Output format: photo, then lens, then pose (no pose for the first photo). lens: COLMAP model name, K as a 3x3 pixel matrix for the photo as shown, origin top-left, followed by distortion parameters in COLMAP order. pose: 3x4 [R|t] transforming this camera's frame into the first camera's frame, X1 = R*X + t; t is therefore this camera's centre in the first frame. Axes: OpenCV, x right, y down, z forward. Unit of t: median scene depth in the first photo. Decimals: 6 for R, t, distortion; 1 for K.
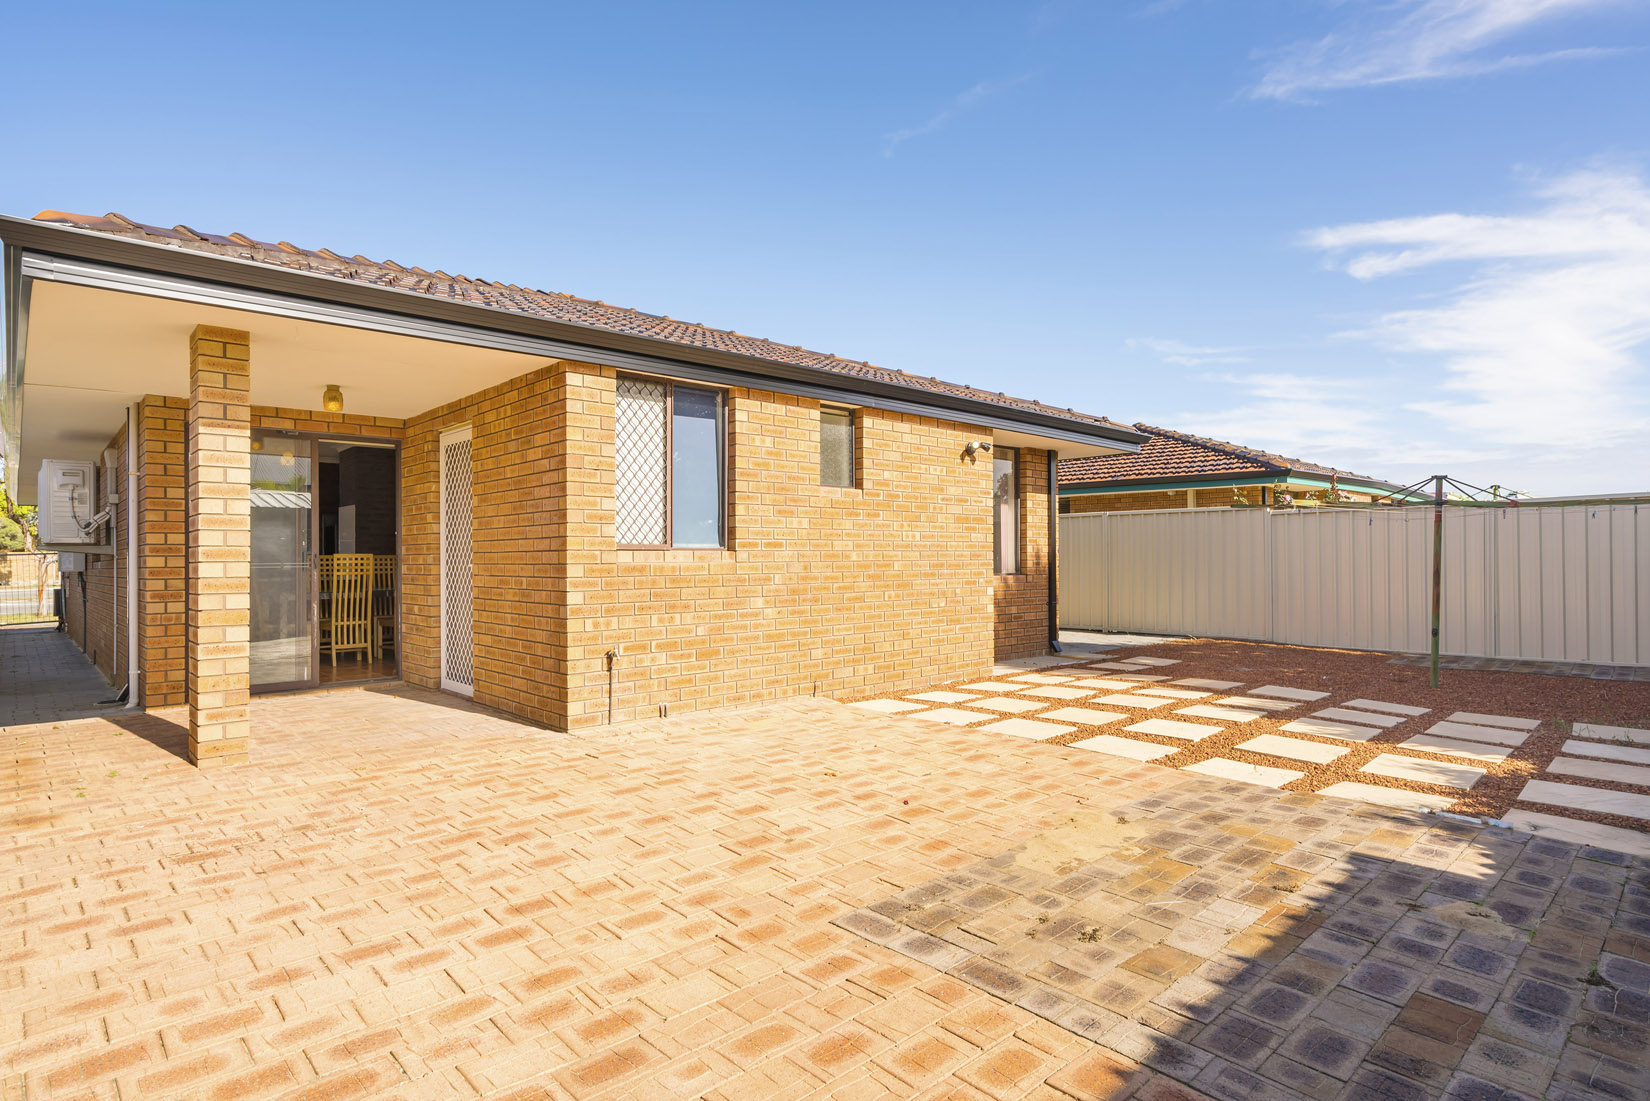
lens RADIAL K [[858.7, 0, 825.8], [0, 858.7, 551.8], [0, 0, 1]] dist [0.001088, 0.000010]
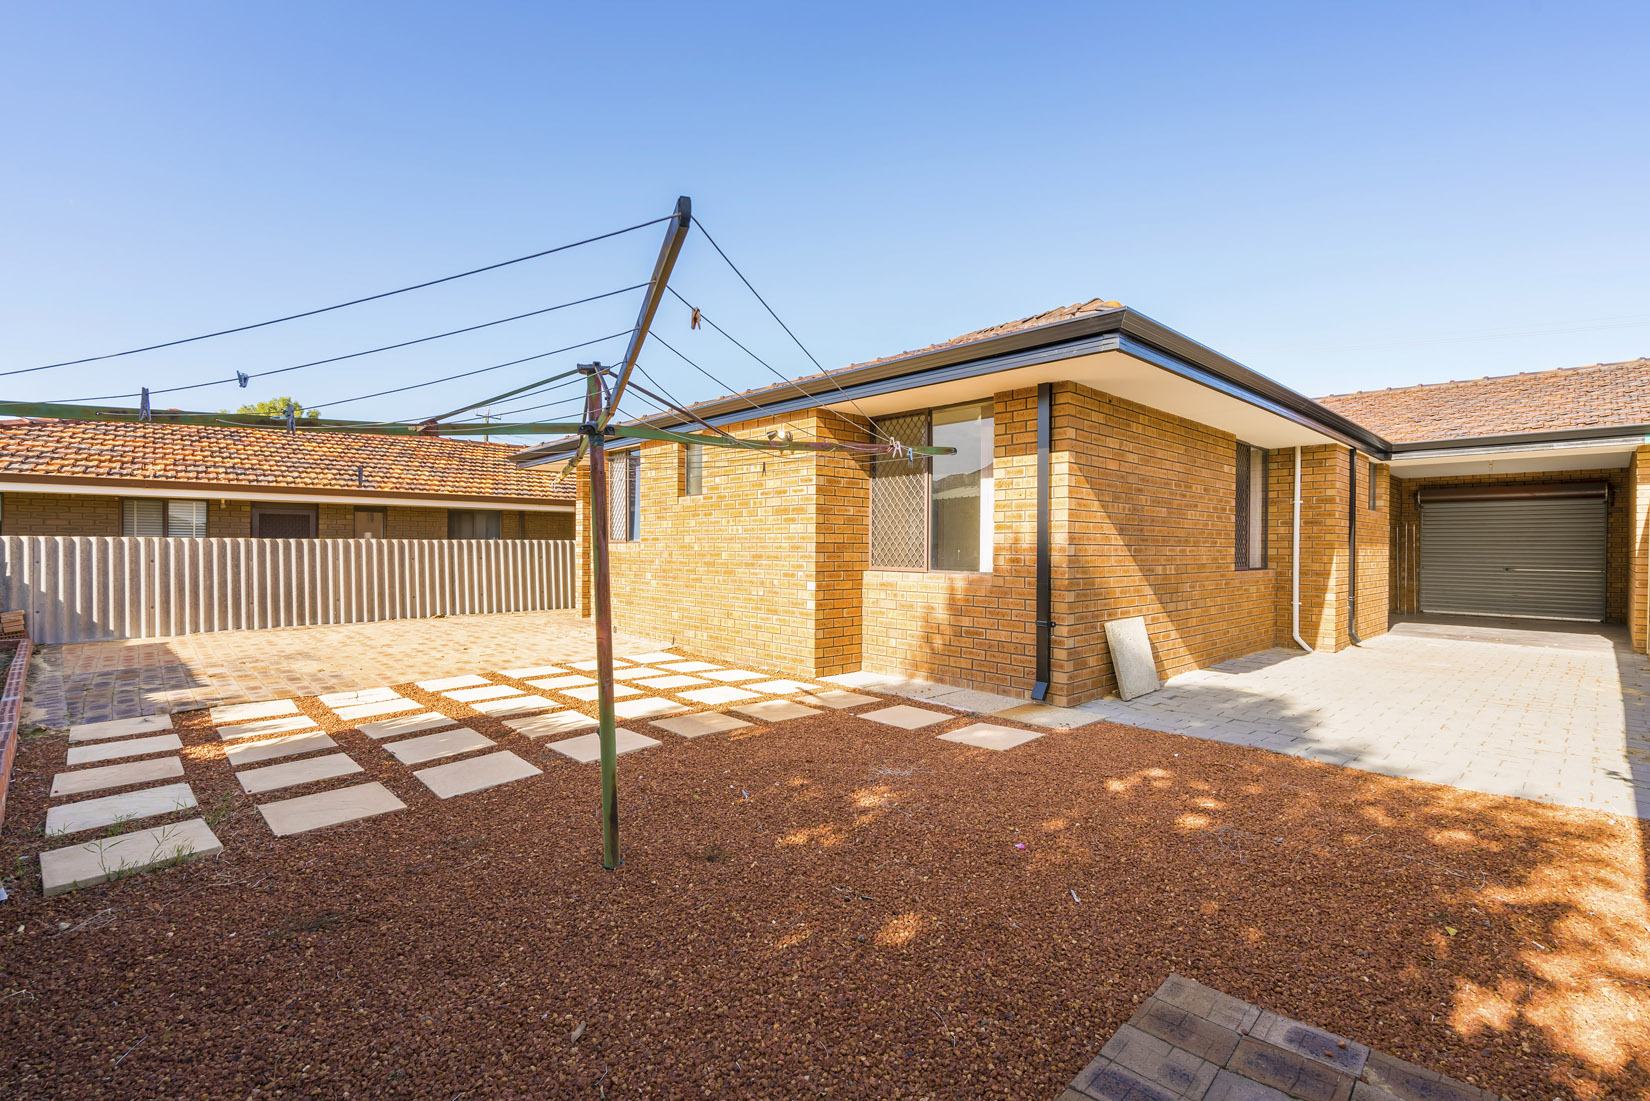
lens RADIAL K [[740.5, 0, 826.1], [0, 740.5, 550.6], [0, 0, 1]] dist [0.000037, 0.001230]
pose [[0.003289, 0.010455, -0.999940, 1.104763], [0.003621, 0.999939, 0.010467, -0.000476], [0.999988, -0.003655, 0.003251, 1.134460]]
